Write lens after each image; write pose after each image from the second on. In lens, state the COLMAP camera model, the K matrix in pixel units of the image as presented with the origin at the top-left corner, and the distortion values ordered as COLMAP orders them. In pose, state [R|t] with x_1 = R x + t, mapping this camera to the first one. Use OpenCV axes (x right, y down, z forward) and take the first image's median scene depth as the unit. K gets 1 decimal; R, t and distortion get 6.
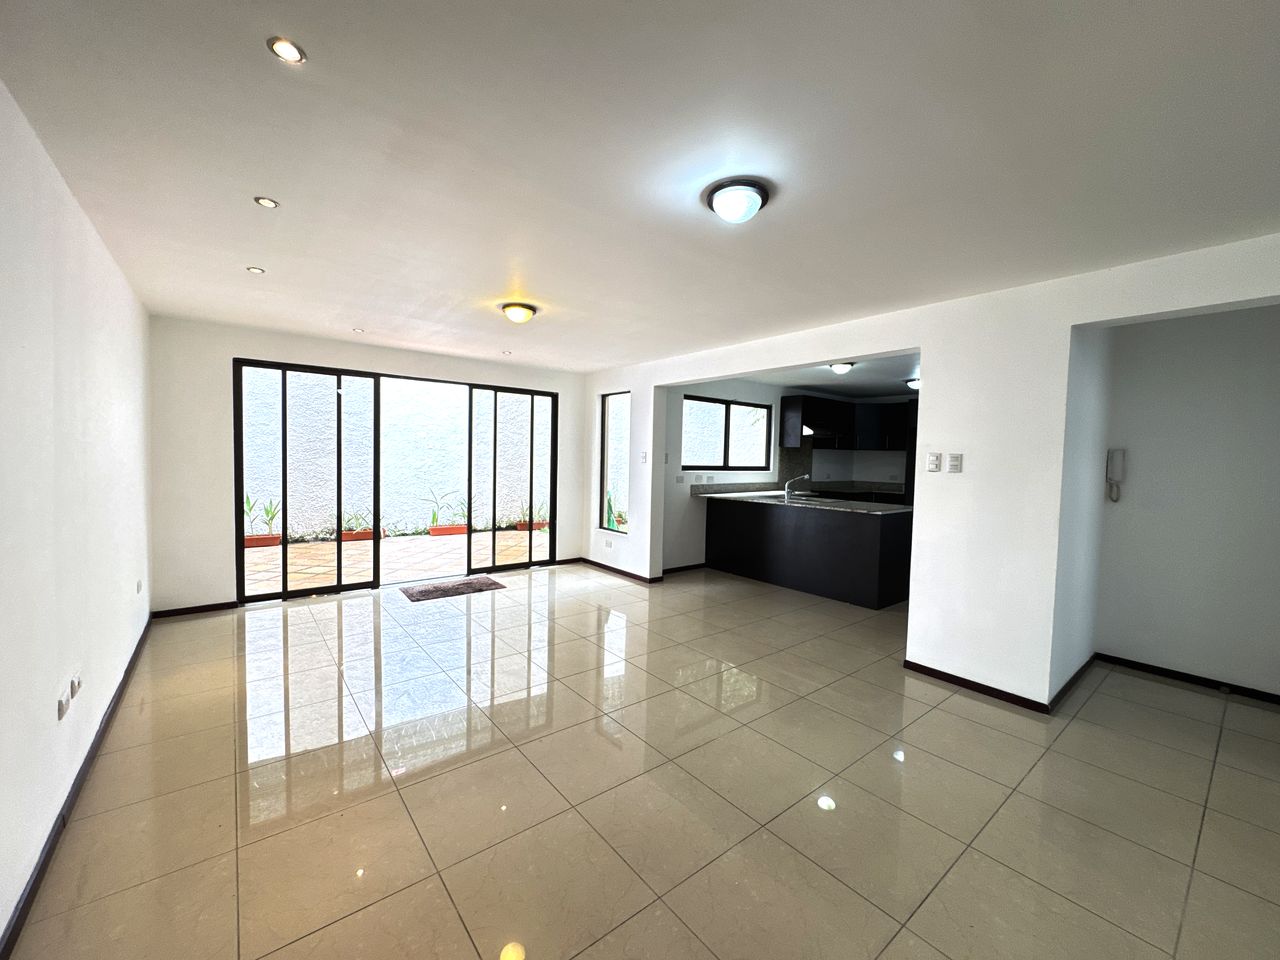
lens RADIAL K [[514.3, 0, 640.8], [0, 514.3, 478.2], [0, 0, 1]] dist [-0.000657, -0.000266]
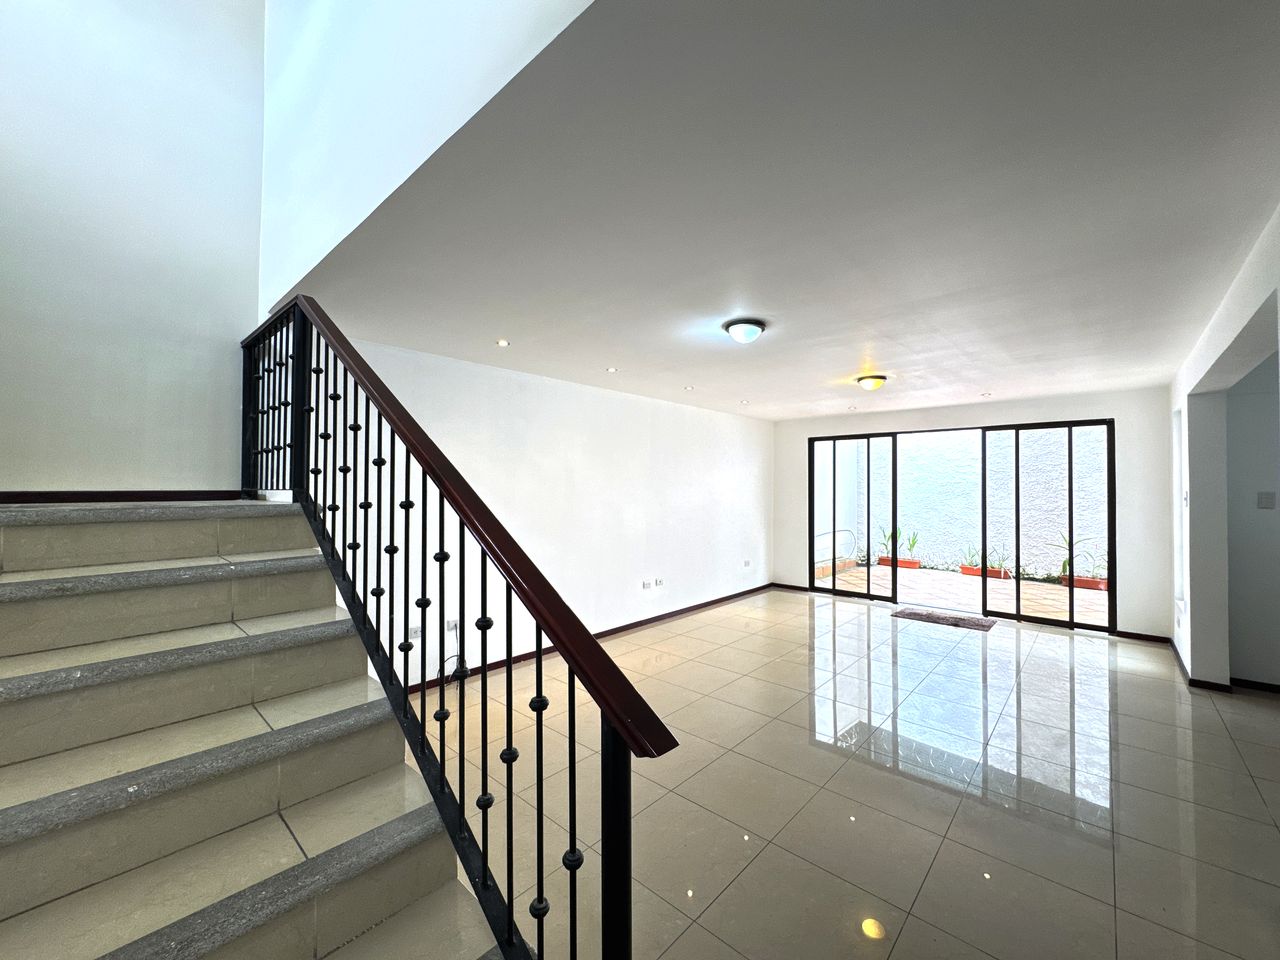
lens RADIAL K [[514.3, 0, 642.7], [0, 514.3, 480.5], [0, 0, 1]] dist [-0.000657, -0.000266]
pose [[0.158235, -0.032527, -0.986866, 0.566383], [-0.043173, 0.998274, -0.039825, -0.006919], [0.986457, 0.048908, 0.156557, 0.172550]]
